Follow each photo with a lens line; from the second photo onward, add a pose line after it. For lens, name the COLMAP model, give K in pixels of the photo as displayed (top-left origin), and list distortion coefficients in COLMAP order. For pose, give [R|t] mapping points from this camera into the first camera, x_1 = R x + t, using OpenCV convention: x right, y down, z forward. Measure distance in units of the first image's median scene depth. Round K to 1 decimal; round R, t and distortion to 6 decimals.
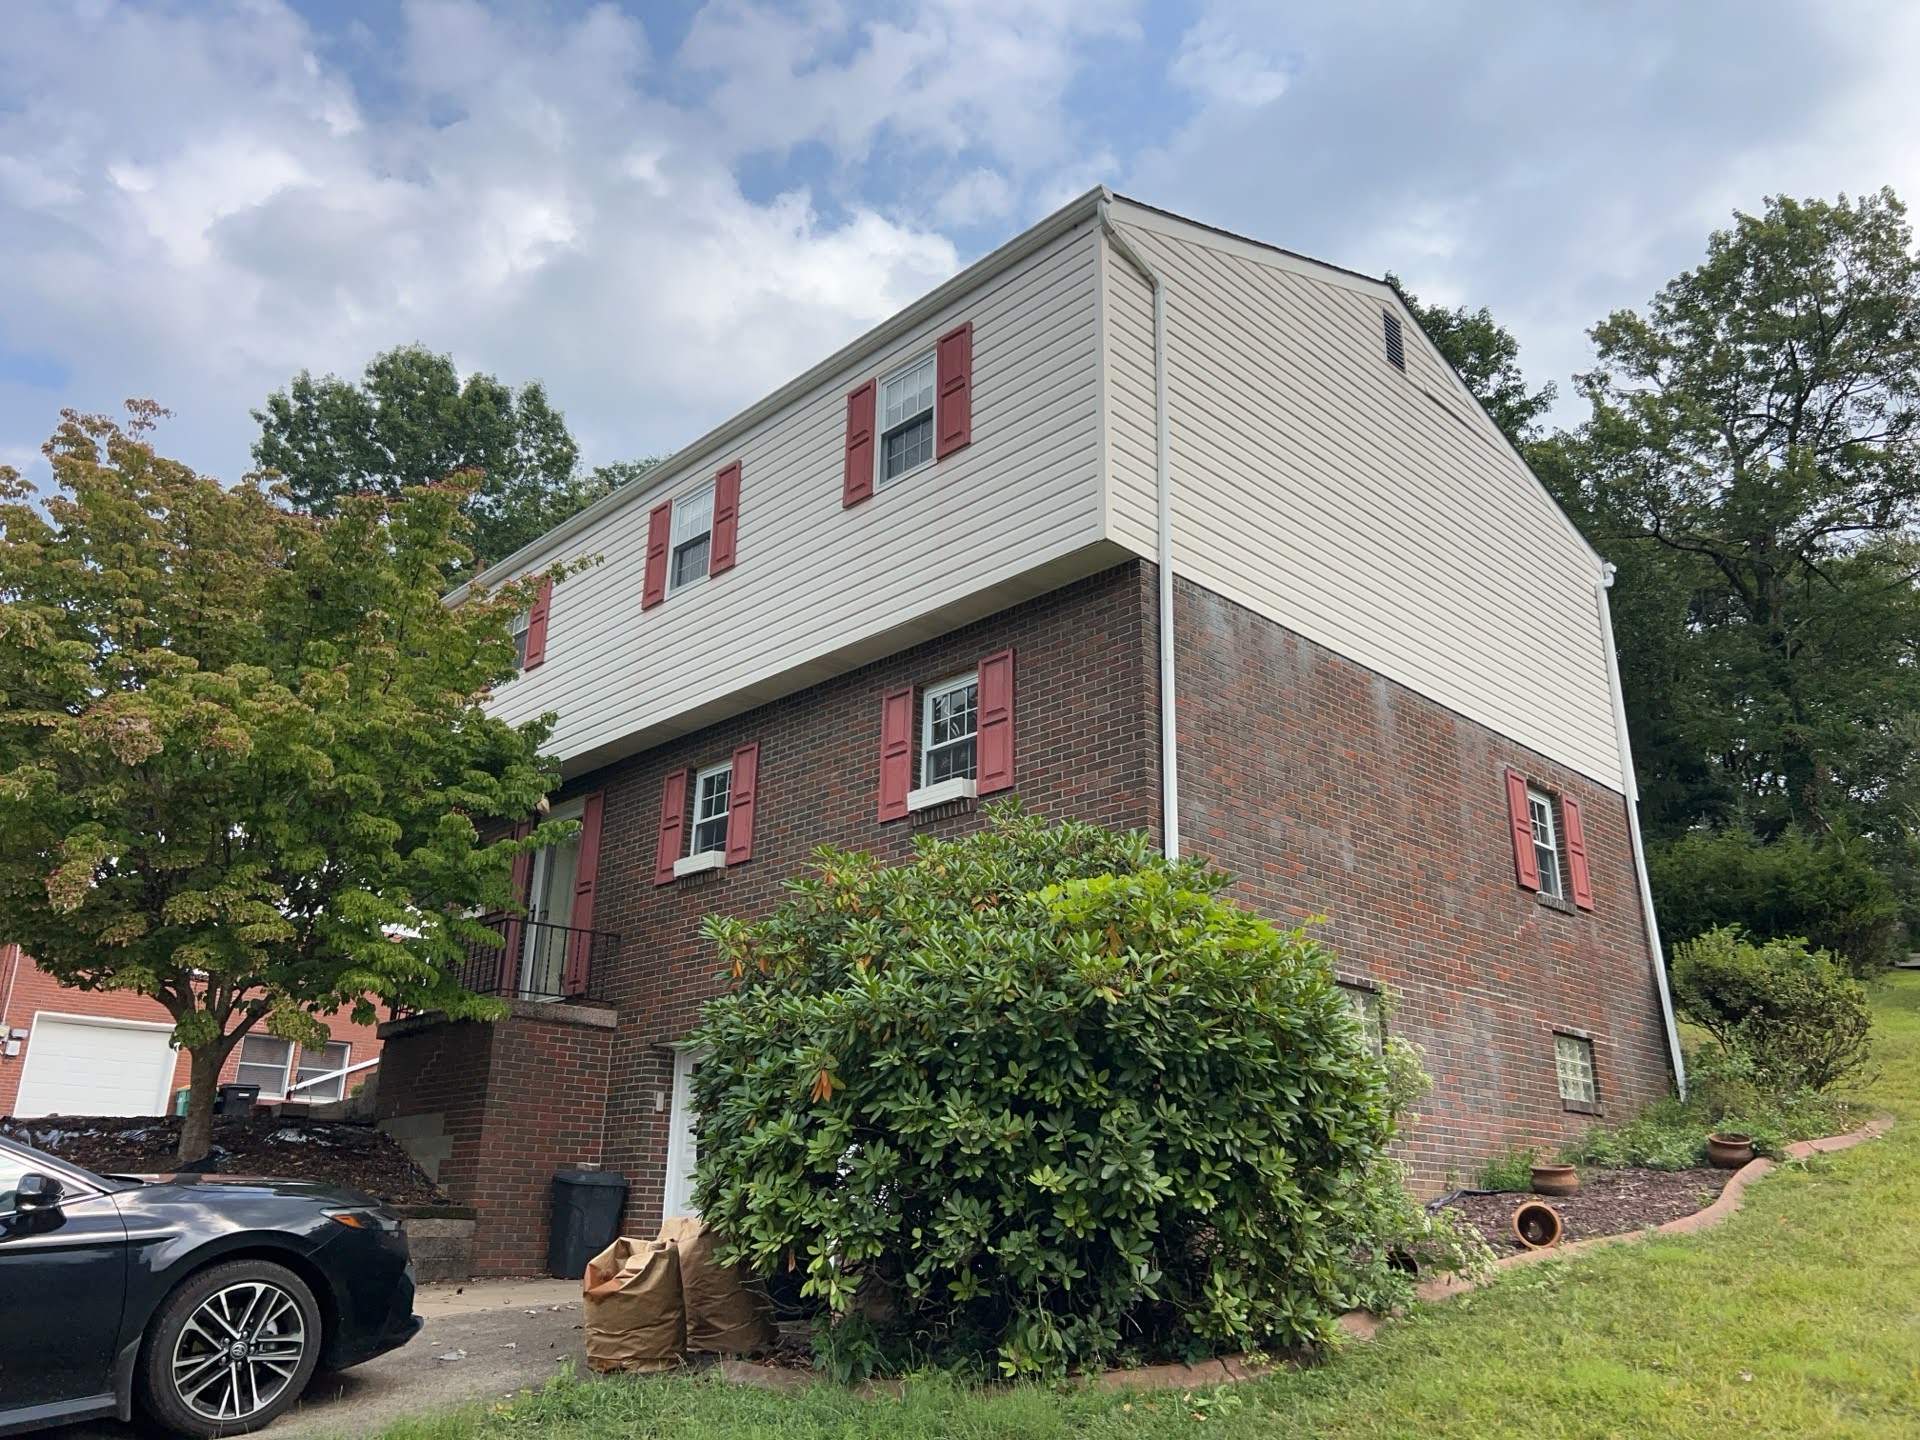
lens RADIAL K [[1458.6, 0, 980.0], [0, 1458.6, 712.5], [0, 0, 1]] dist [0.029262, 0.000708]
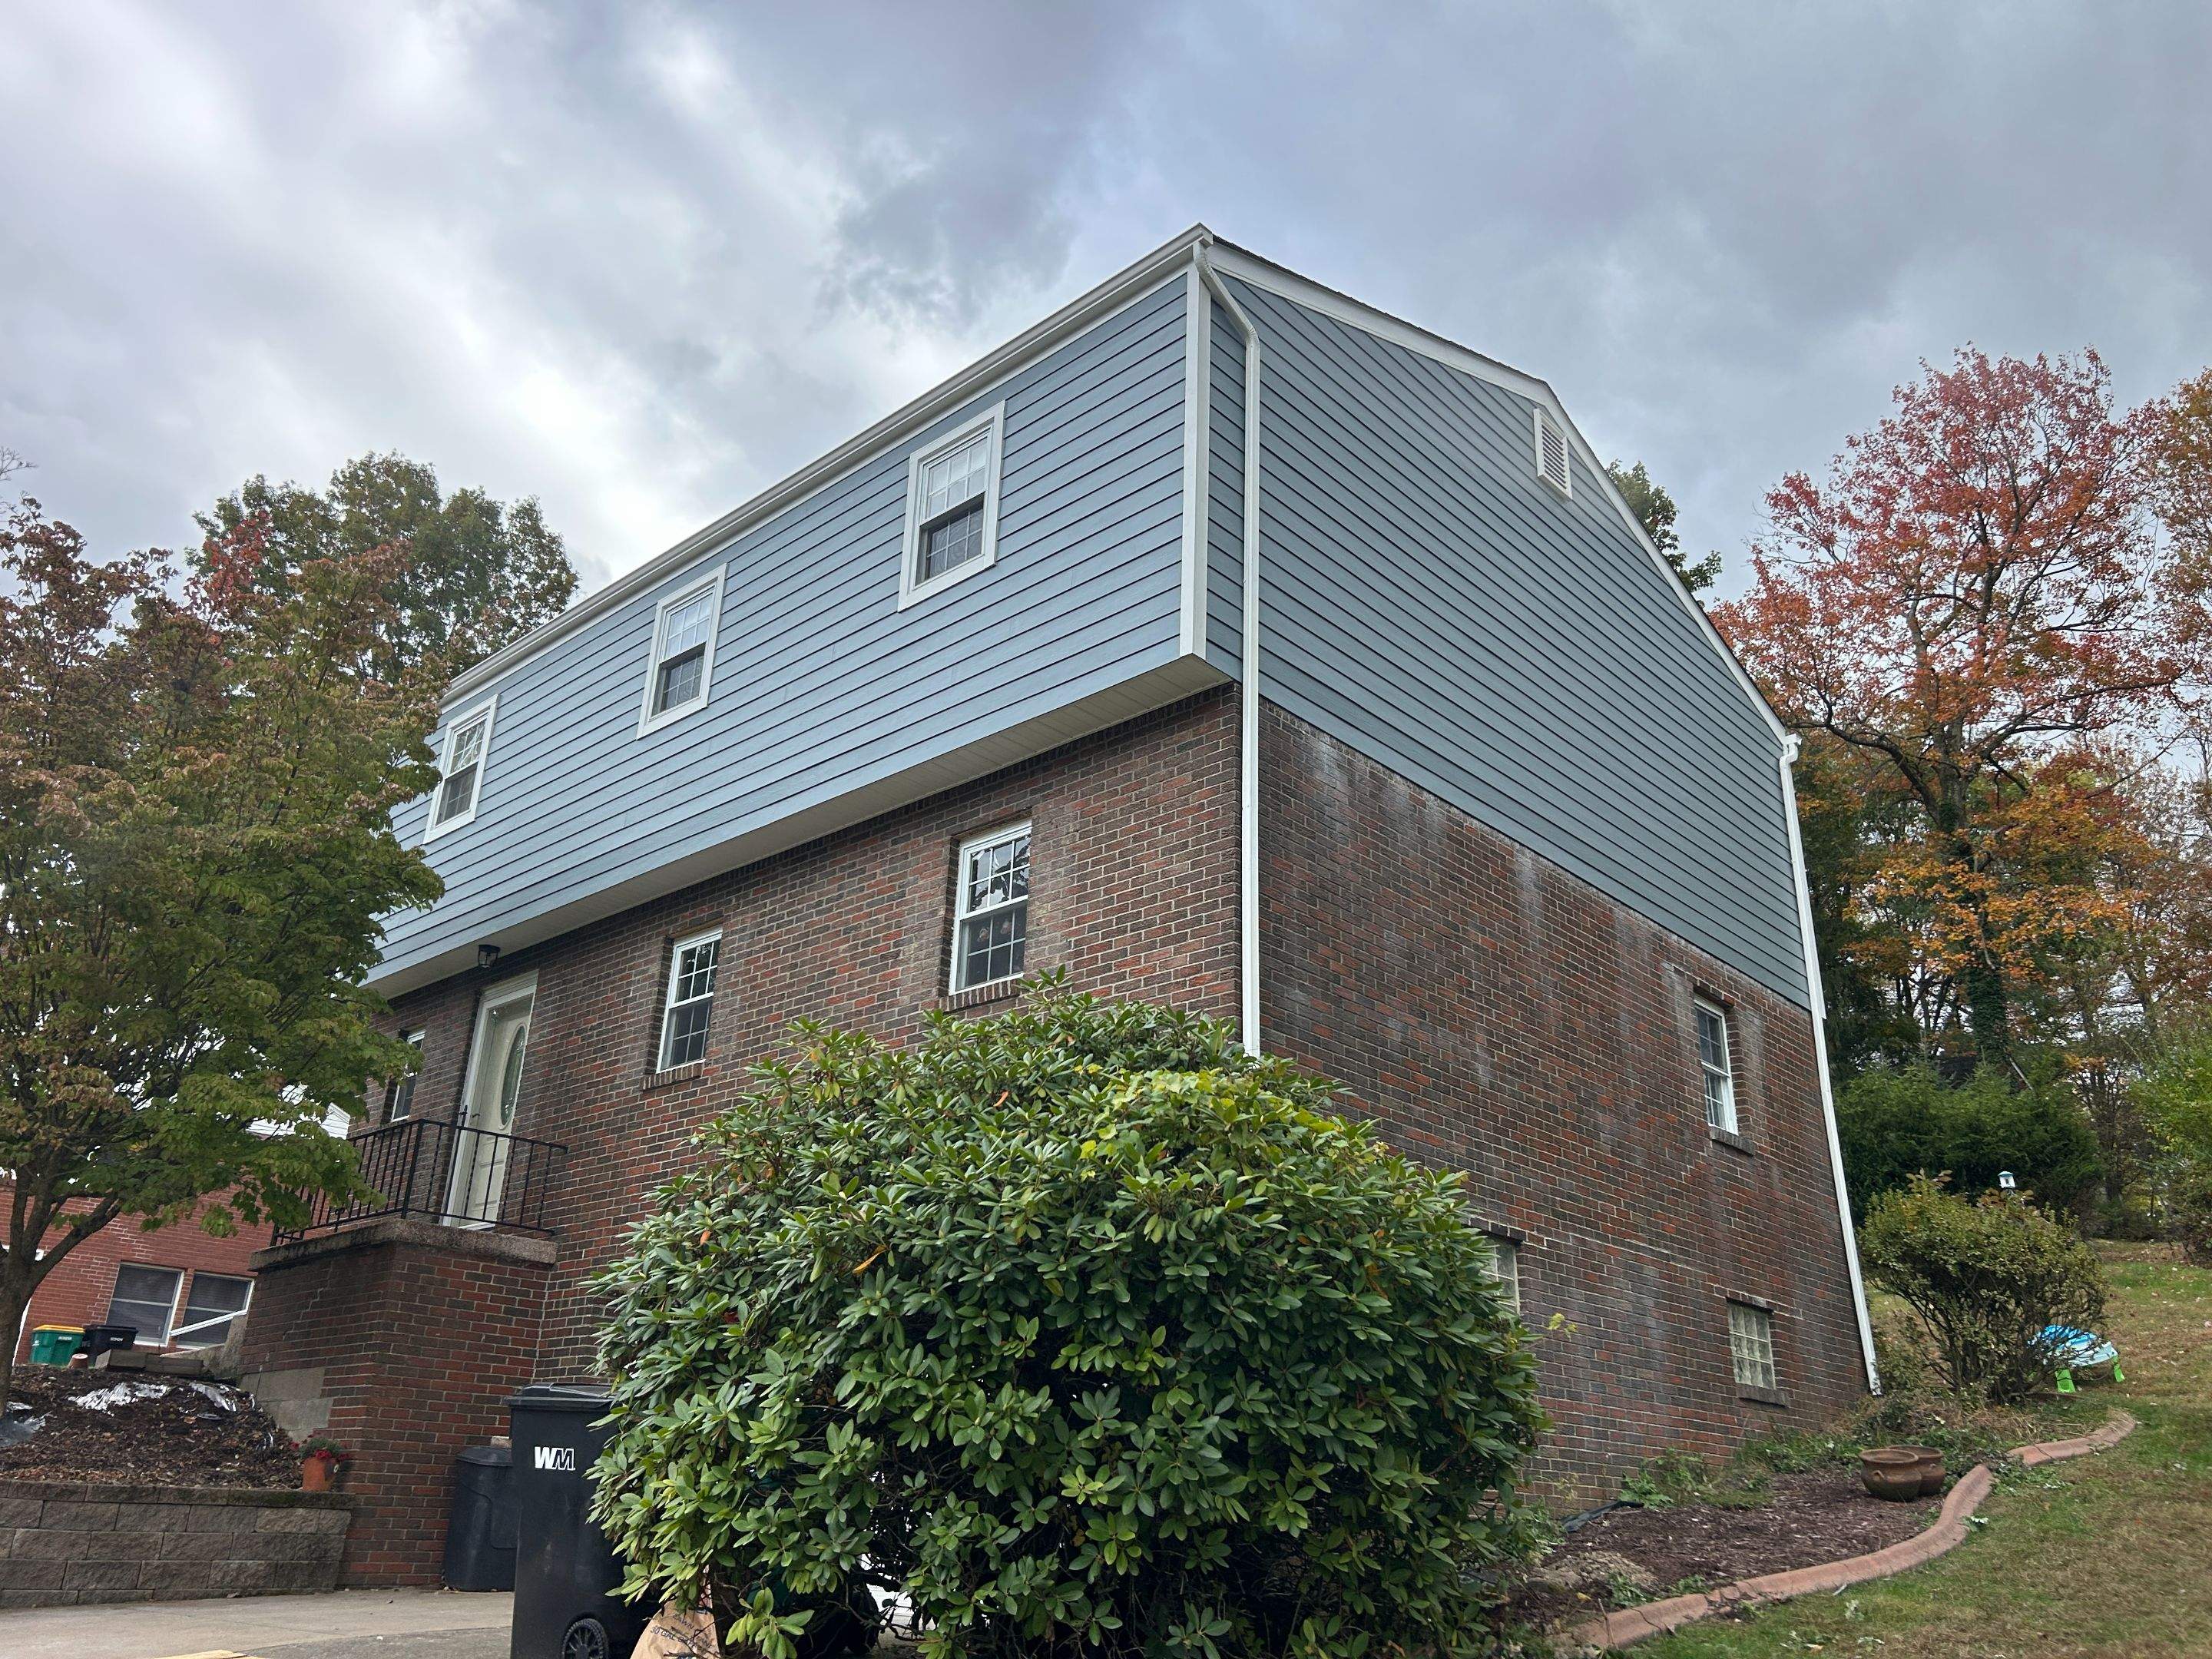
lens RADIAL K [[1674.8, 0, 1114.4], [0, 1674.8, 839.5], [0, 0, 1]] dist [0.033286, -0.020077]
pose [[0.998621, 0.036562, 0.037682, 0.011224], [-0.034810, 0.998329, -0.046125, 0.021291], [-0.039305, 0.044750, 0.998225, 0.083859]]
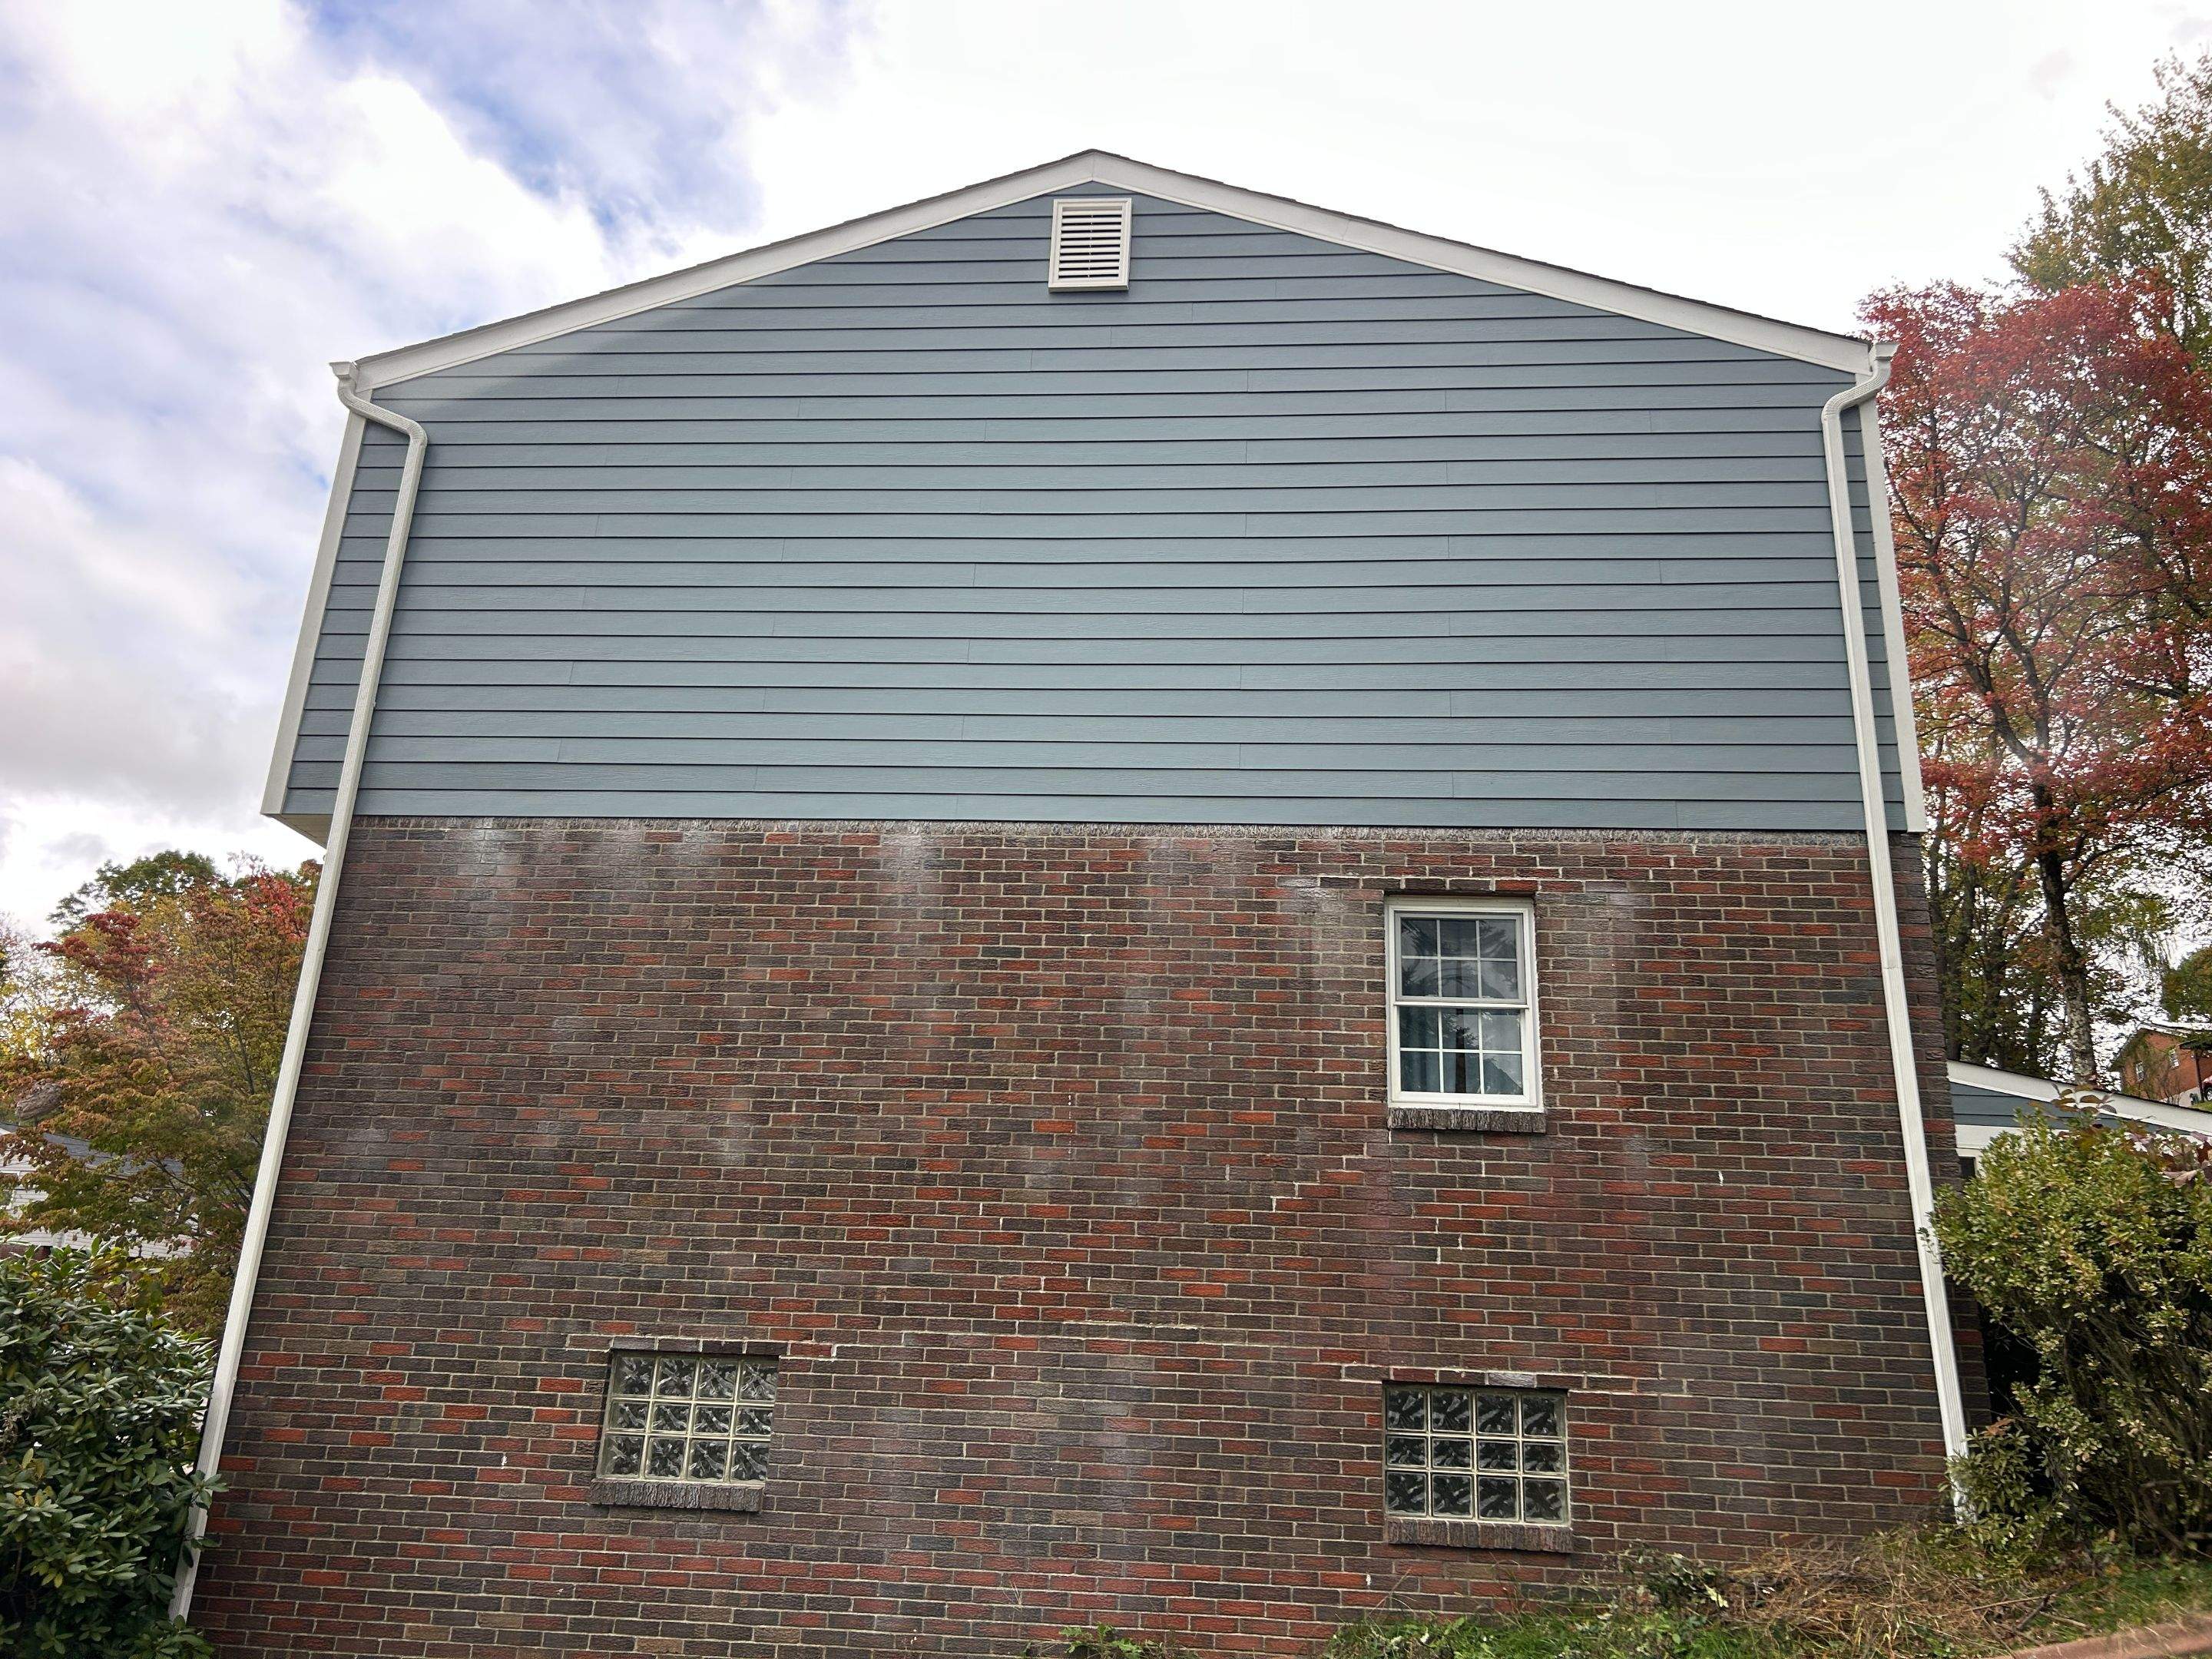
lens RADIAL K [[1674.8, 0, 1106.2], [0, 1674.8, 847.6], [0, 0, 1]] dist [0.033286, -0.020077]
pose [[0.657262, -0.235162, -0.716035, 0.862157], [0.227715, 0.967634, -0.108769, 0.084683], [0.718438, -0.091562, 0.689539, 0.584532]]
